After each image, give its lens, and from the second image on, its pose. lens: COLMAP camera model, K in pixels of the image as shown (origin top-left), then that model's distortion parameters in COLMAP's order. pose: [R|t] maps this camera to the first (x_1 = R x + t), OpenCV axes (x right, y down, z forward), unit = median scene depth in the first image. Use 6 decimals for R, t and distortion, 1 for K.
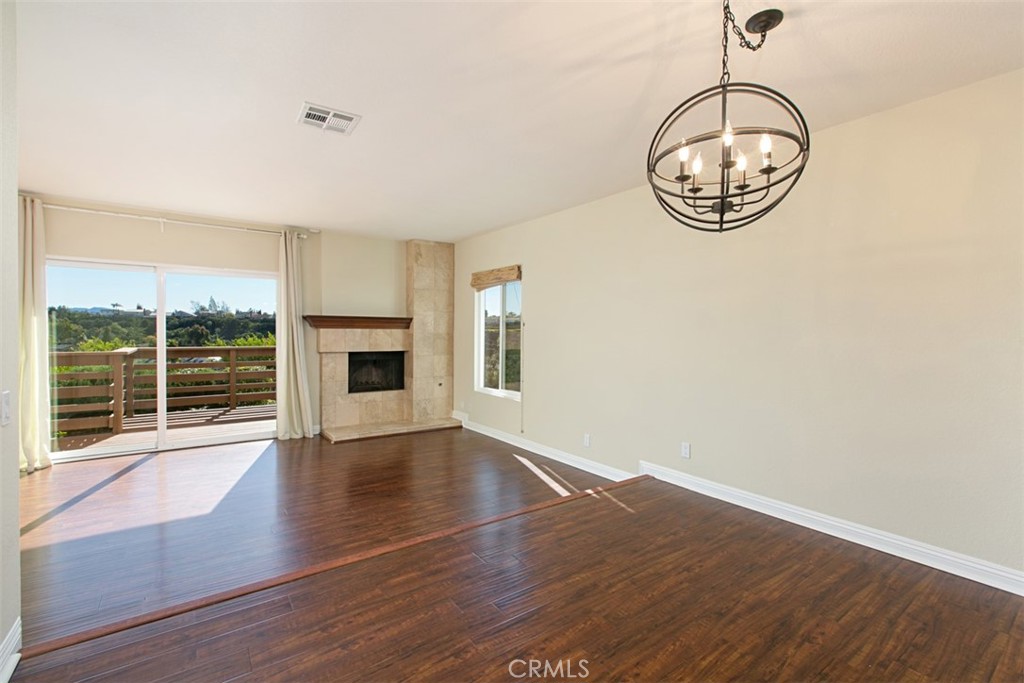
lens RADIAL K [[449.2, 0, 512.8], [0, 449.2, 339.8], [0, 0, 1]] dist [-0.001040, -0.000067]
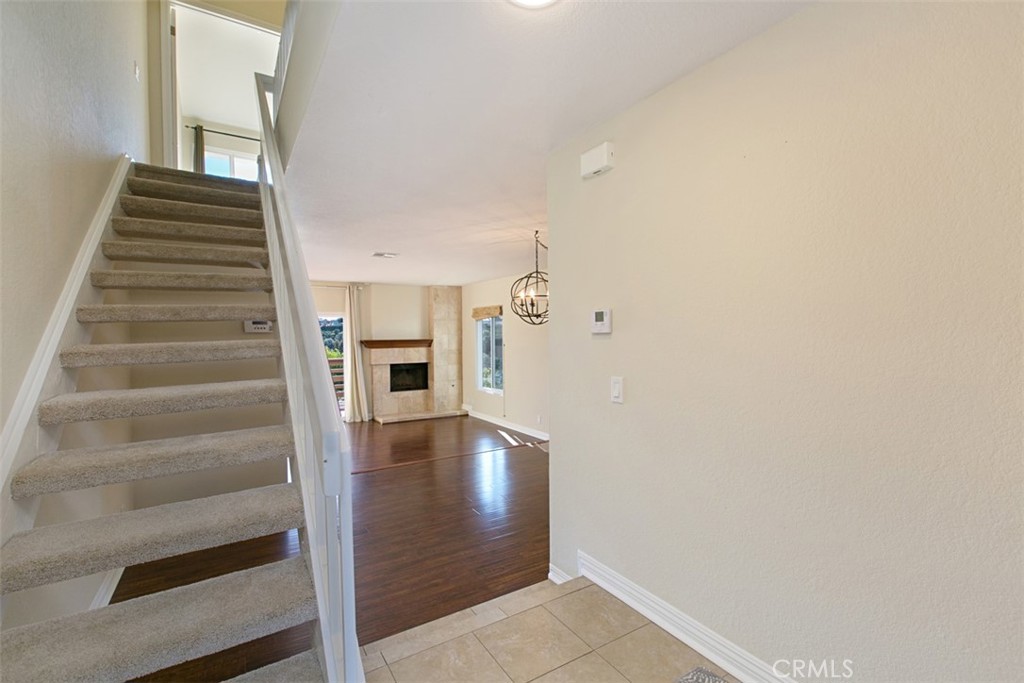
lens RADIAL K [[449.2, 0, 512.8], [0, 449.2, 339.8], [0, 0, 1]] dist [-0.001040, -0.000067]
pose [[0.997761, -0.015252, -0.065123, 0.133494], [0.014920, 0.999873, -0.005587, -0.037749], [0.065200, 0.004603, 0.997862, -0.446058]]
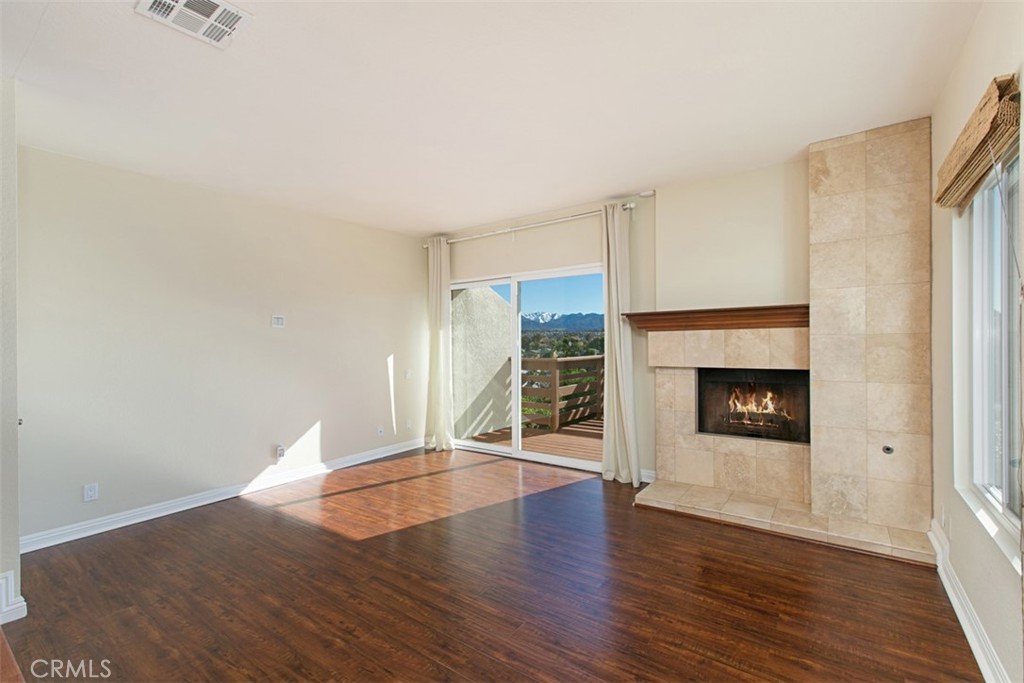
lens RADIAL K [[453.4, 0, 515.8], [0, 453.4, 346.2], [0, 0, 1]] dist [-0.002905, -0.000529]
pose [[0.315397, -0.003296, -0.948954, 0.157885], [0.001988, 0.999994, -0.002812, -0.001723], [0.948958, -0.001000, 0.315402, 0.559127]]
